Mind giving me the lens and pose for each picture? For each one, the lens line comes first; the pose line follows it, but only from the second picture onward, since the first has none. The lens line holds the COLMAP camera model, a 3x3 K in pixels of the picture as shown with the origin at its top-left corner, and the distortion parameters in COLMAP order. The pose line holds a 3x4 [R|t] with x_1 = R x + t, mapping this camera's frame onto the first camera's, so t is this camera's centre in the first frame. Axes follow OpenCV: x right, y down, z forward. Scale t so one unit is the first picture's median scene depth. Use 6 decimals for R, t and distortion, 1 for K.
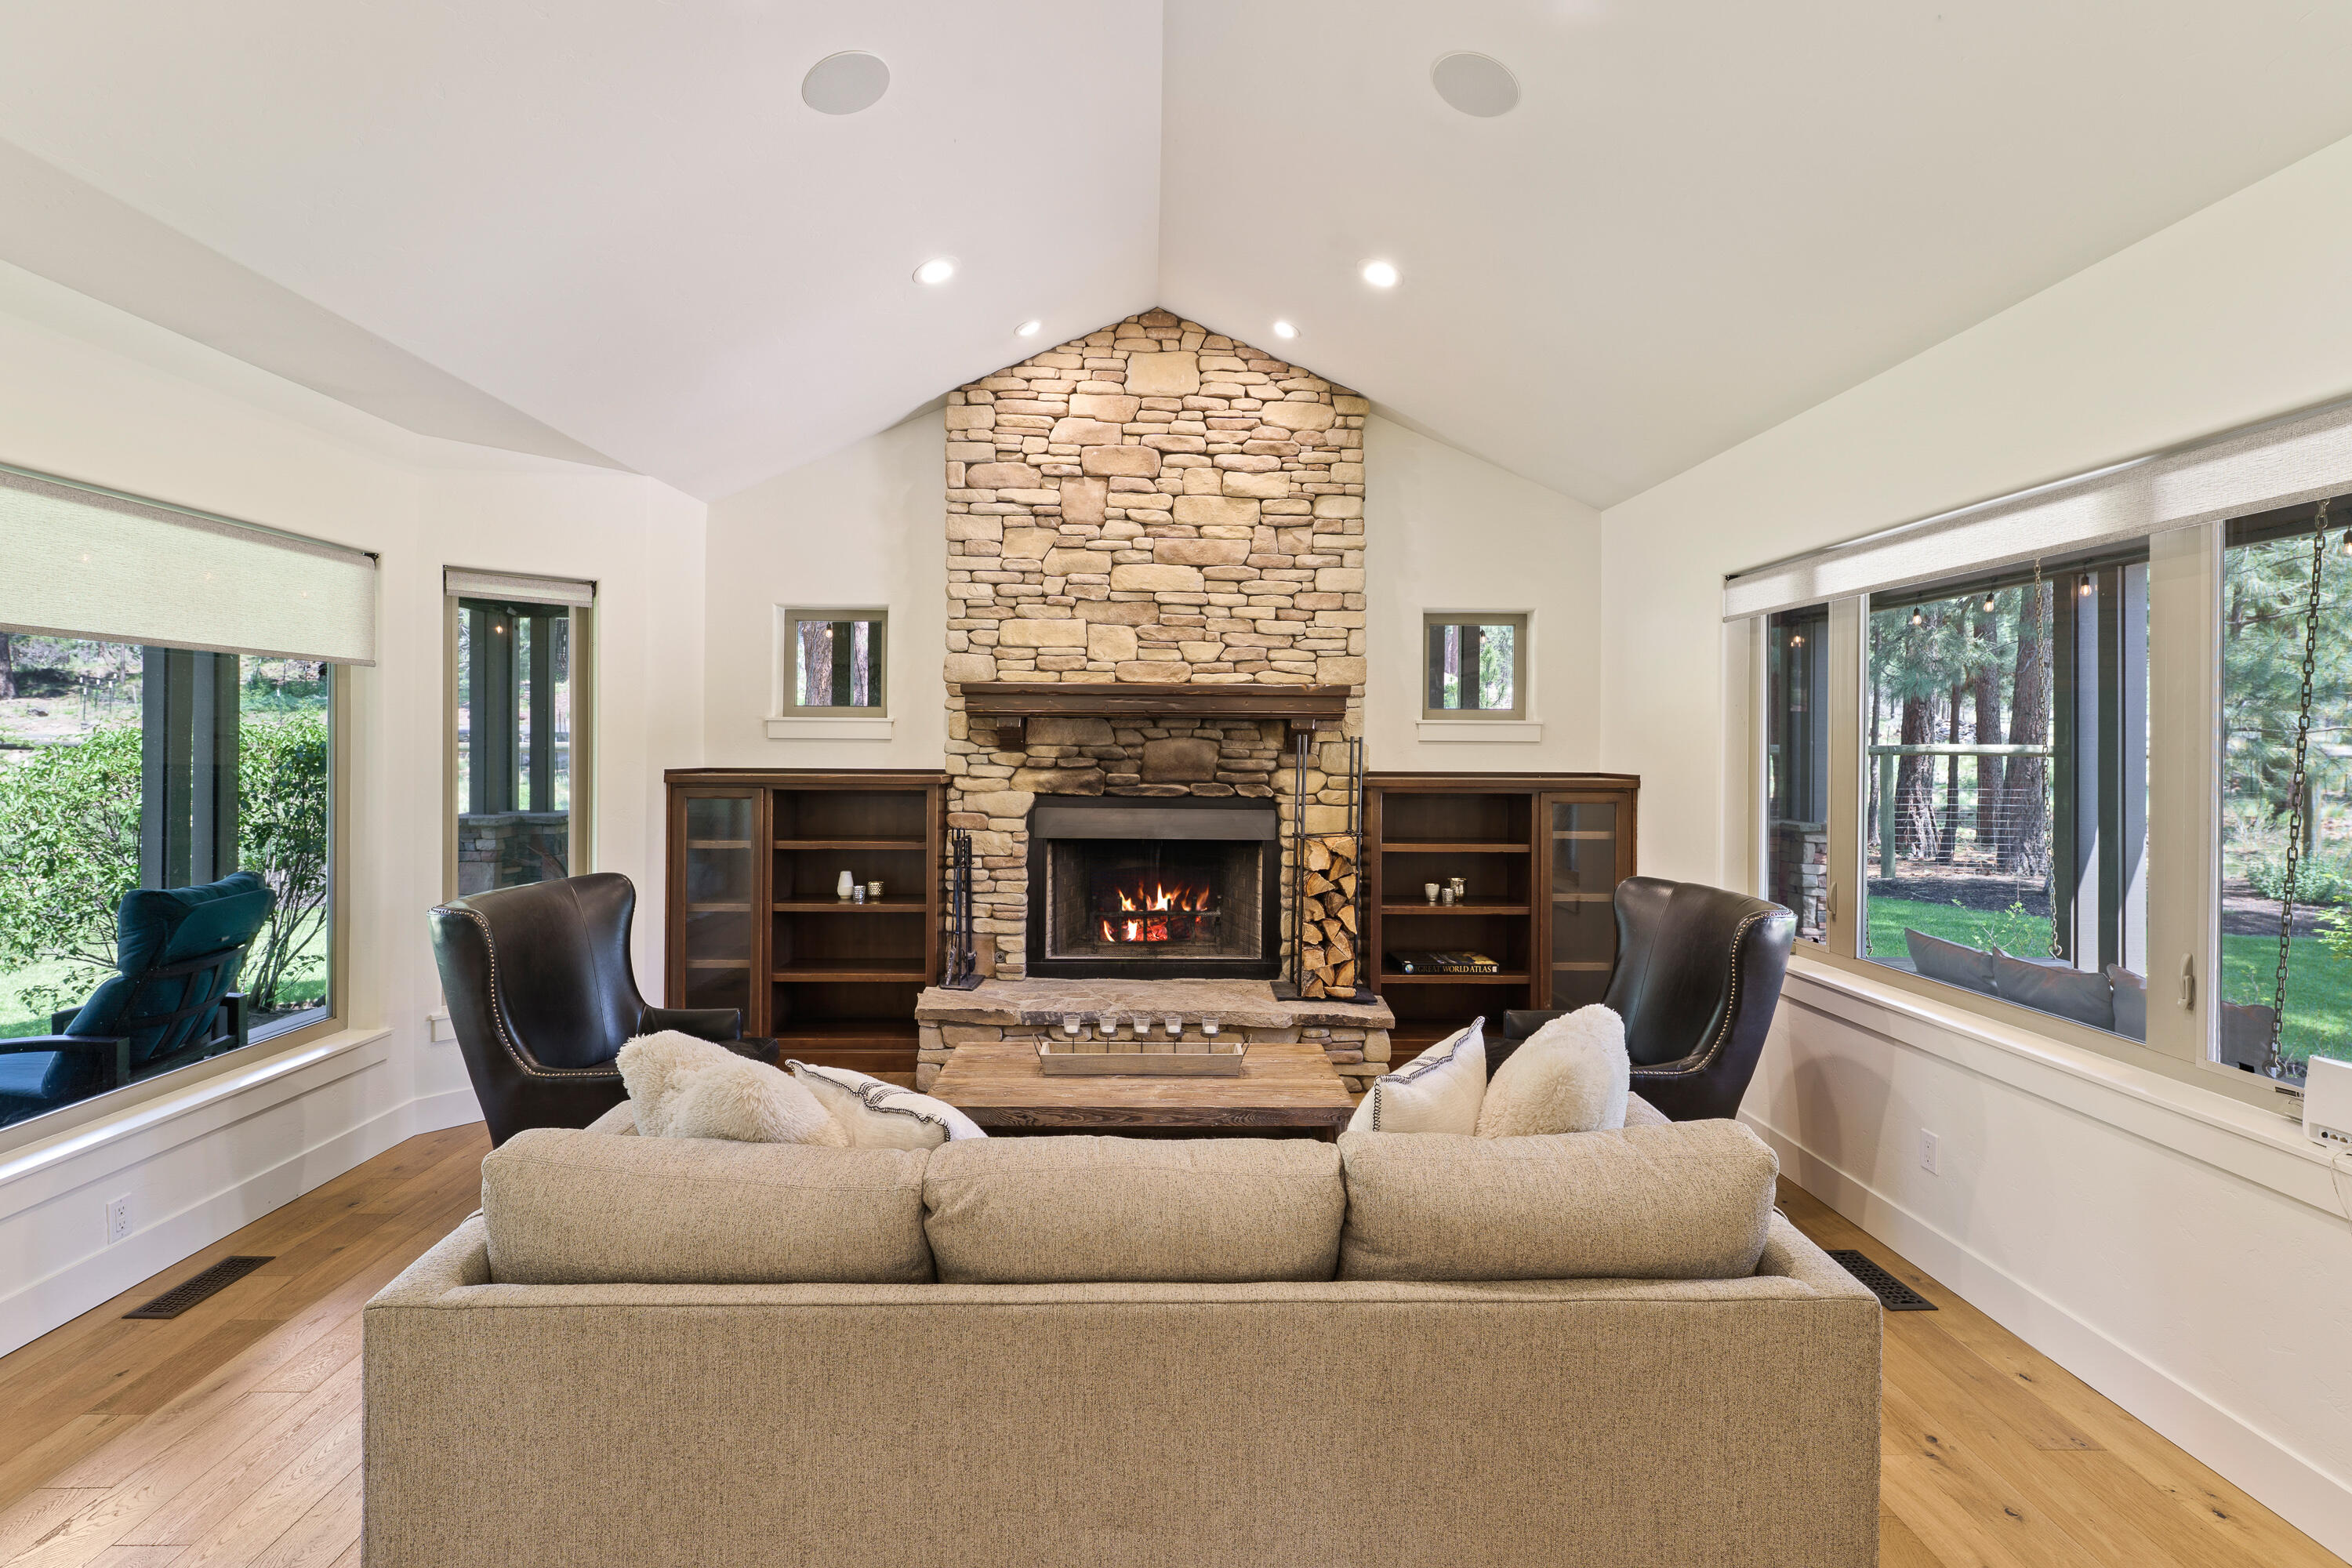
lens RADIAL K [[1015.4, 0, 1173.5], [0, 1015.4, 767.6], [0, 0, 1]] dist [-0.000406, 0.000005]
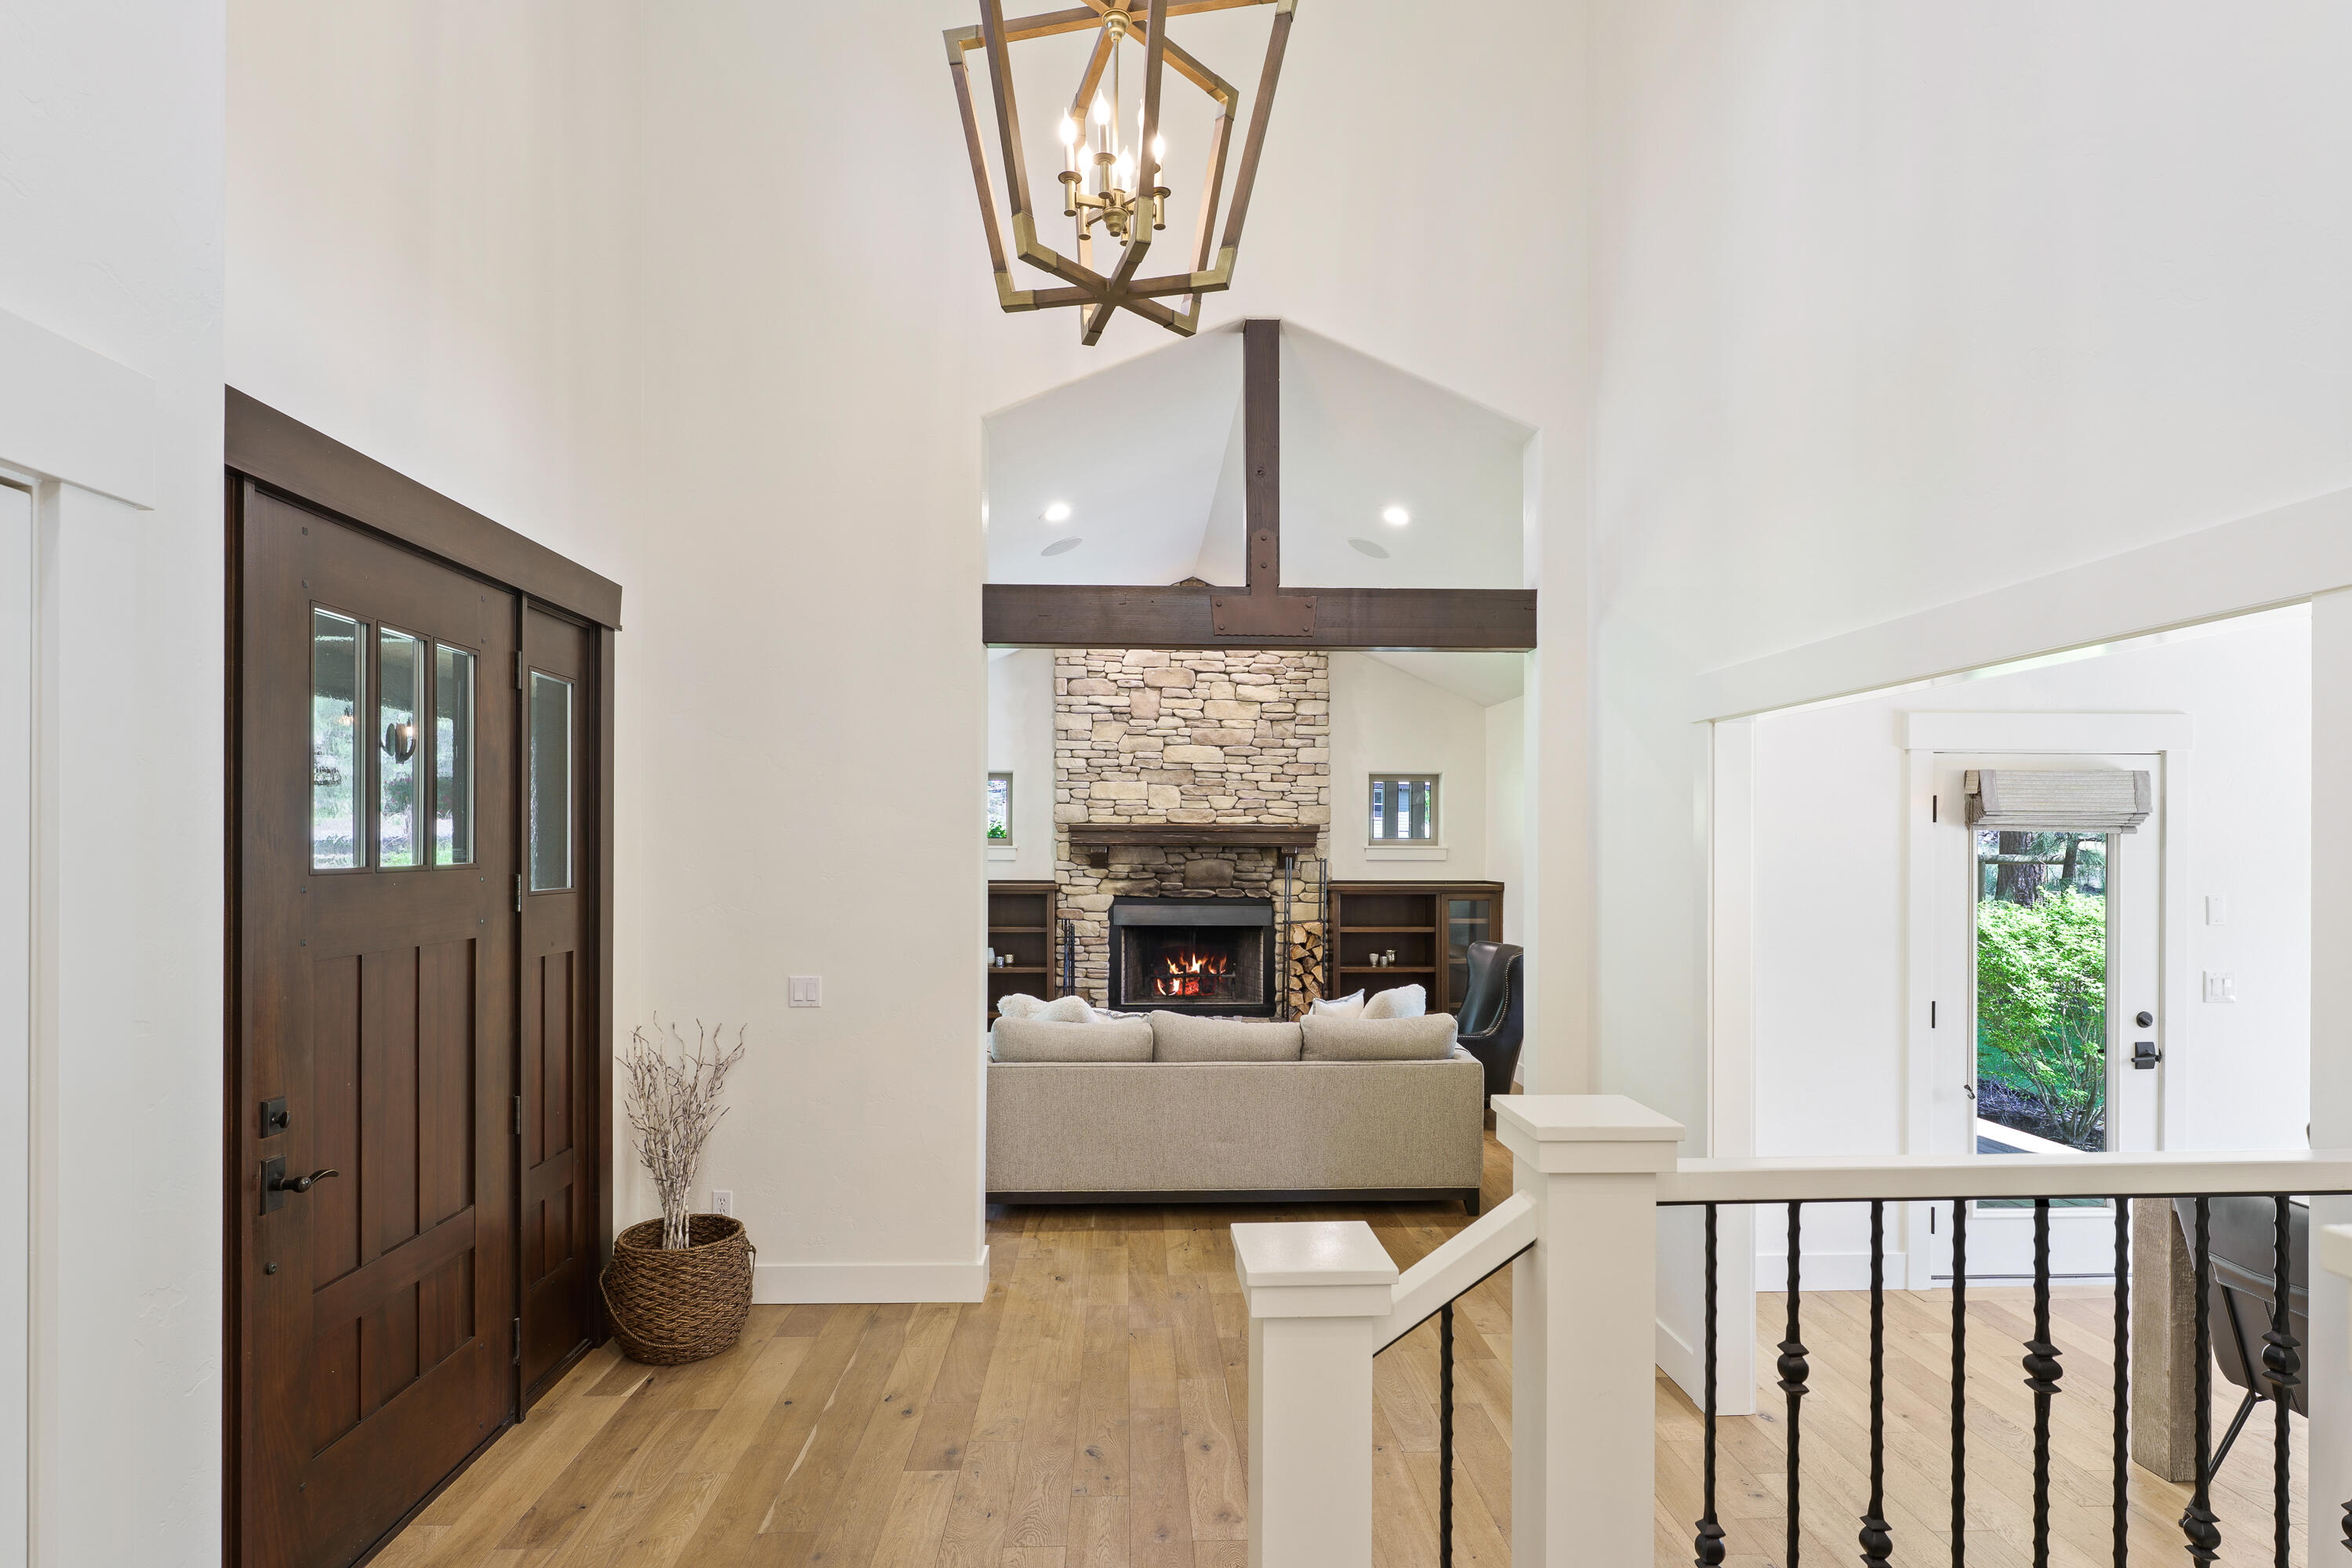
lens RADIAL K [[1160.3, 0, 1157.7], [0, 1160.3, 877.8], [0, 0, 1]] dist [-0.001671, -0.000219]
pose [[0.999961, -0.004806, 0.007347, -0.083799], [0.004763, 0.999971, 0.005902, -0.011562], [-0.007375, -0.005866, 0.999956, -0.746242]]
